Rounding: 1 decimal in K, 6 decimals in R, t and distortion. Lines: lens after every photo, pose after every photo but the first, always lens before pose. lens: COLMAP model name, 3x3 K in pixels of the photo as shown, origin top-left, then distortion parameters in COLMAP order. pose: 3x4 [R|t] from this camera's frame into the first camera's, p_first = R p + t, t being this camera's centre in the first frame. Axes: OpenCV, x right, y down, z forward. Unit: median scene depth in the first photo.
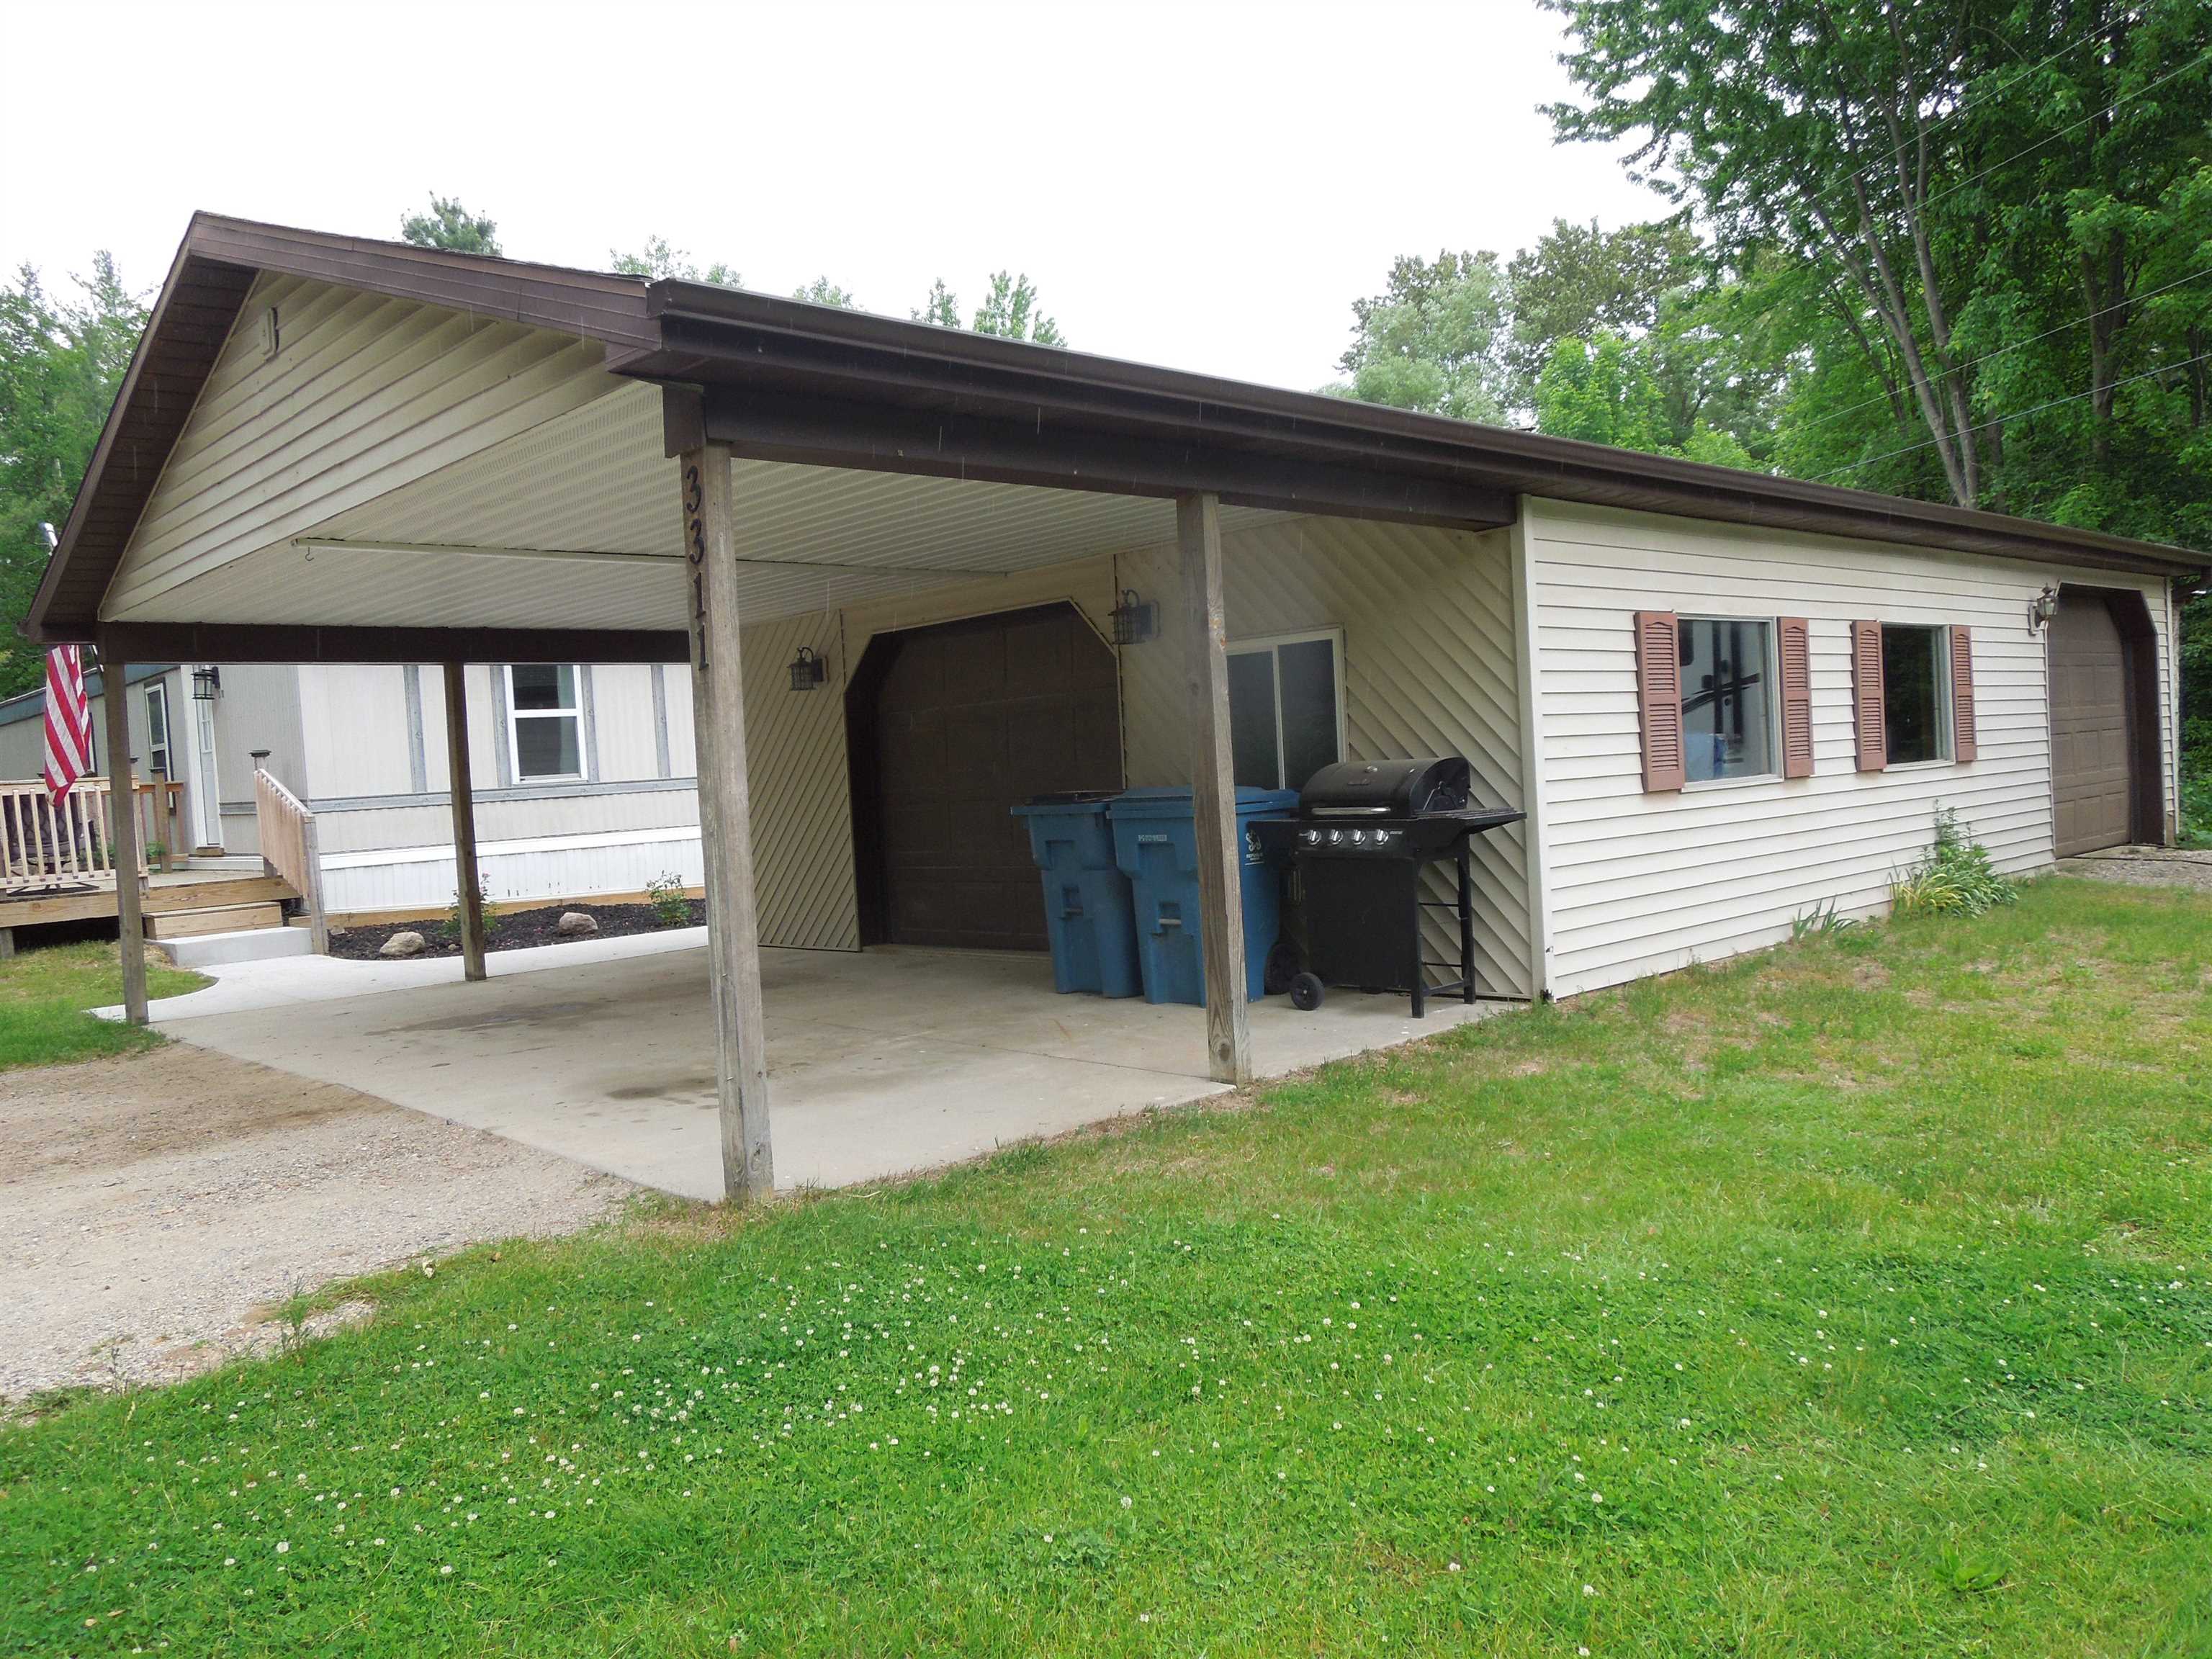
lens RADIAL K [[1679.6, 0, 1103.4], [0, 1679.6, 820.8], [0, 0, 1]] dist [-0.003136, -0.001208]
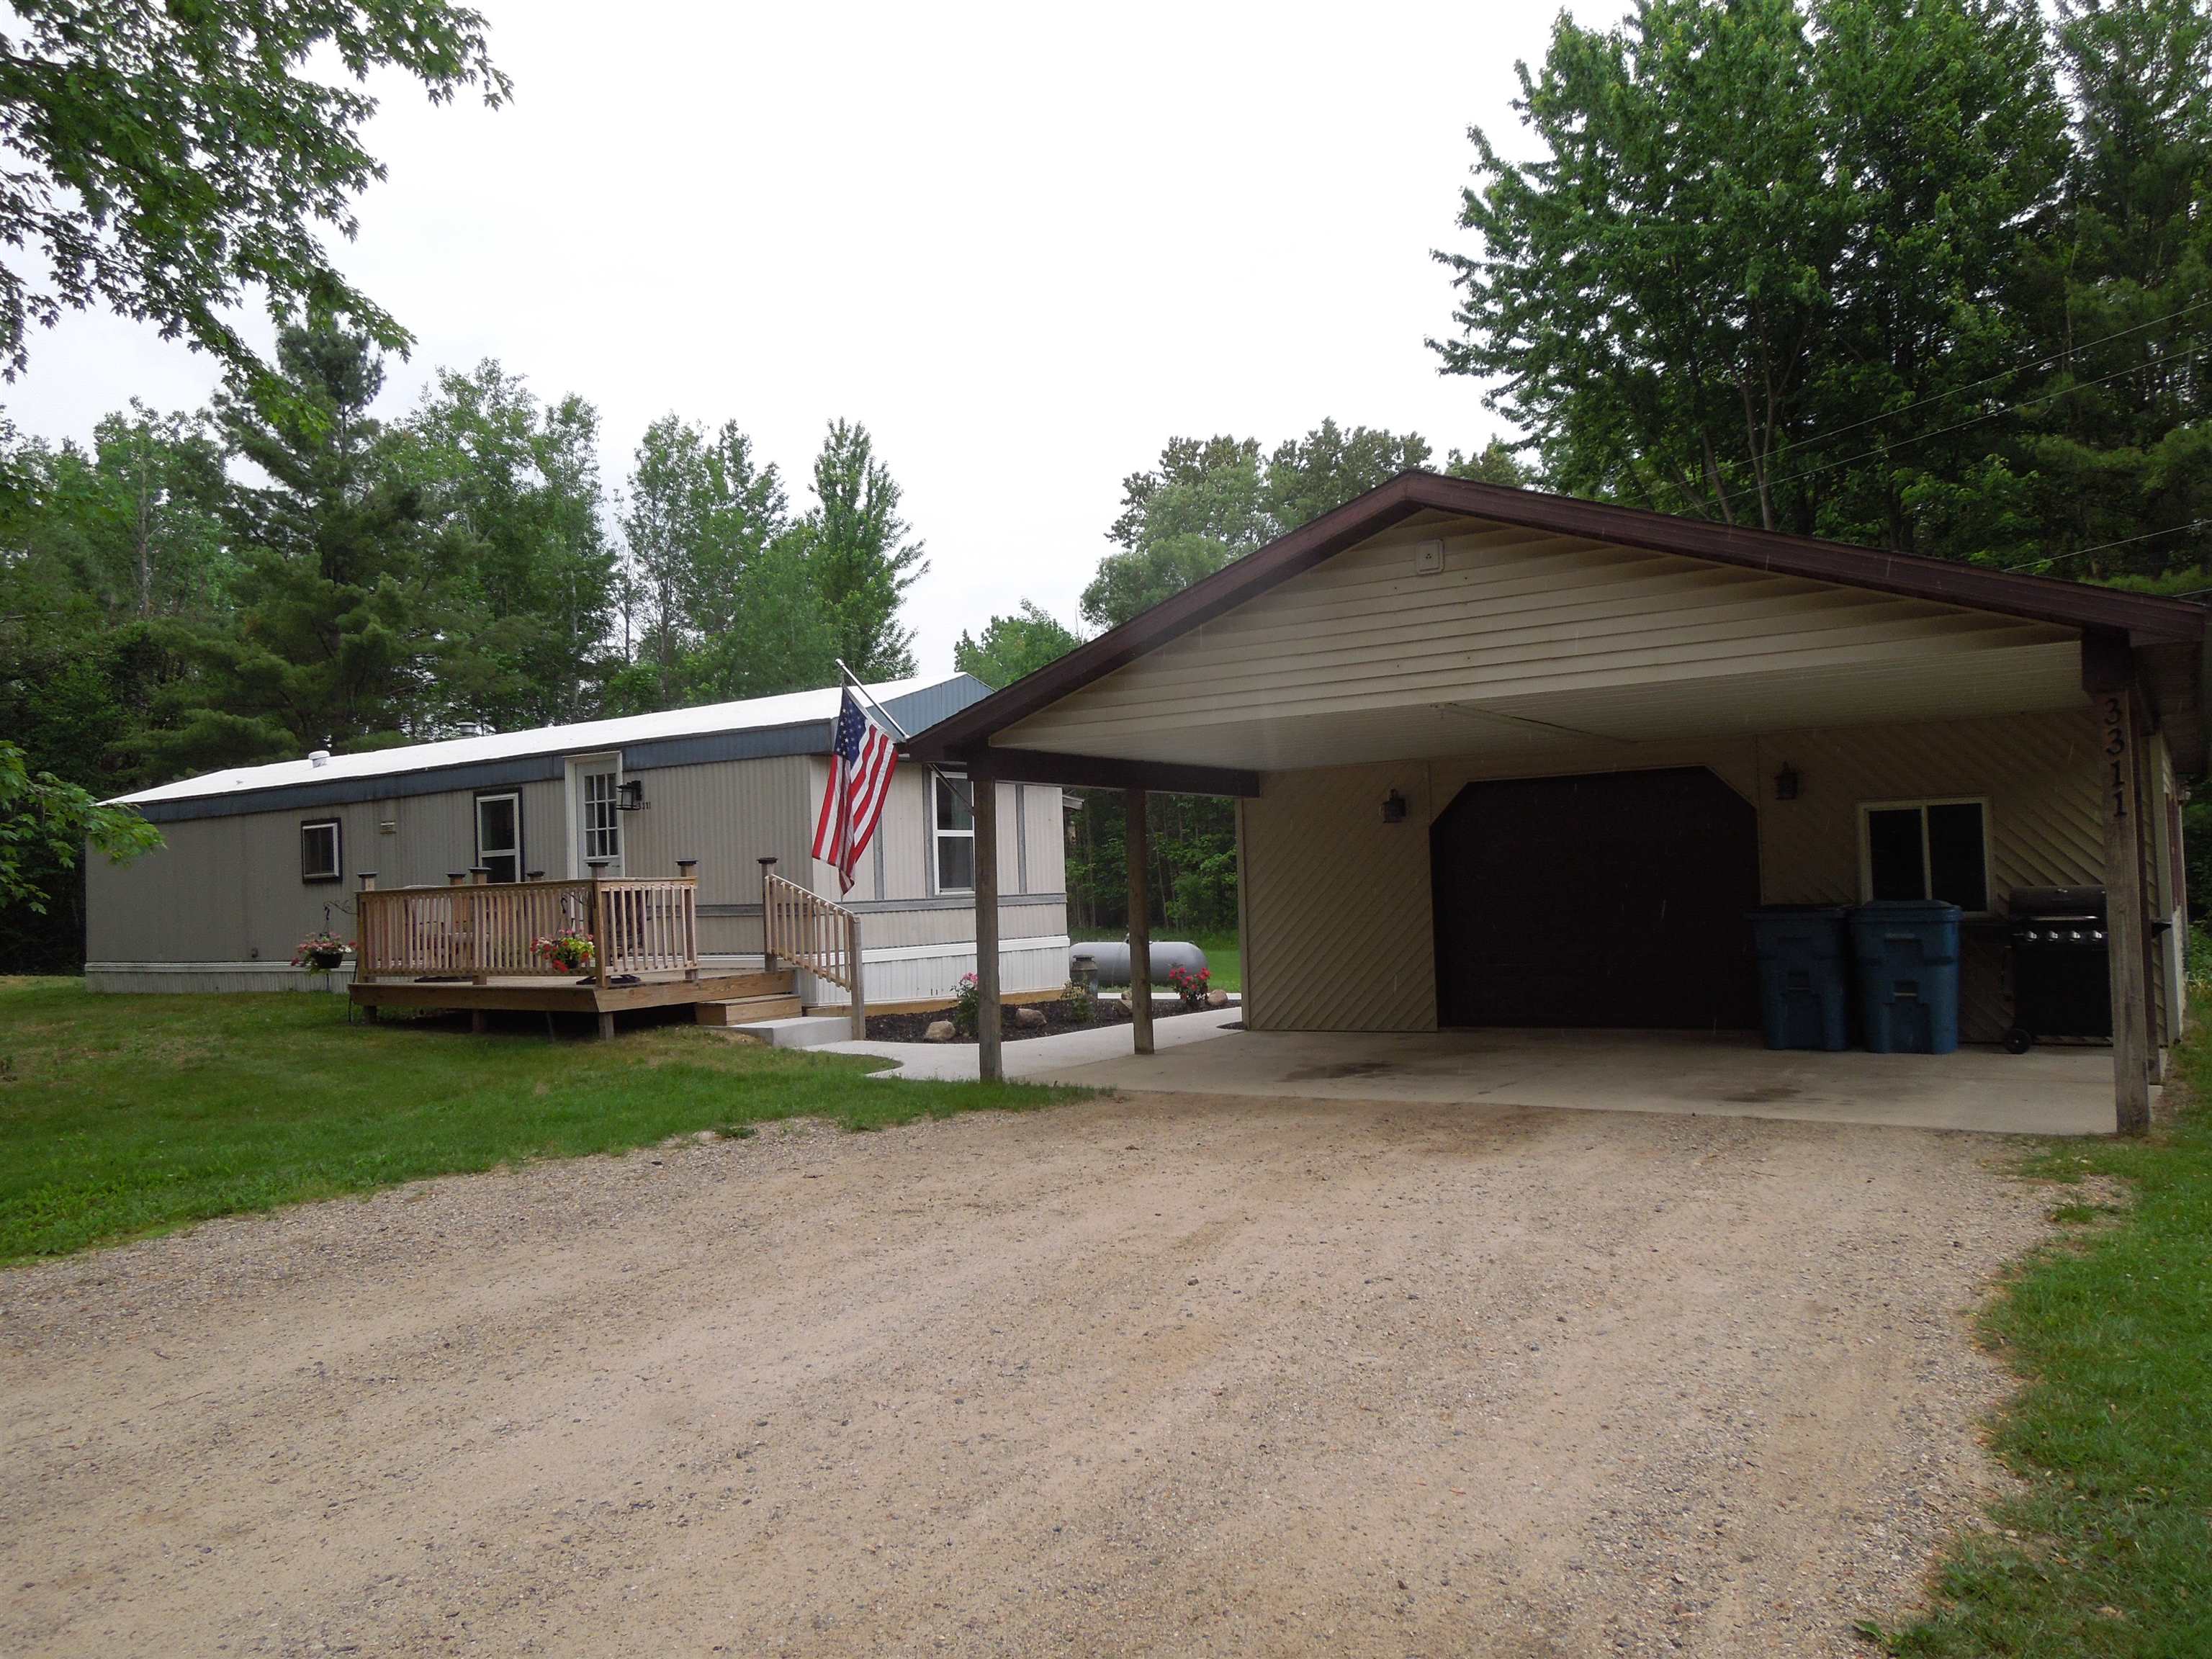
lens RADIAL K [[1679.6, 0, 1096.1], [0, 1679.6, 845.1], [0, 0, 1]] dist [-0.003136, -0.001208]
pose [[0.973883, 0.031241, 0.224893, -0.229919], [-0.015333, 0.997277, -0.072139, 0.011155], [-0.226534, 0.066807, 0.971709, -0.059328]]
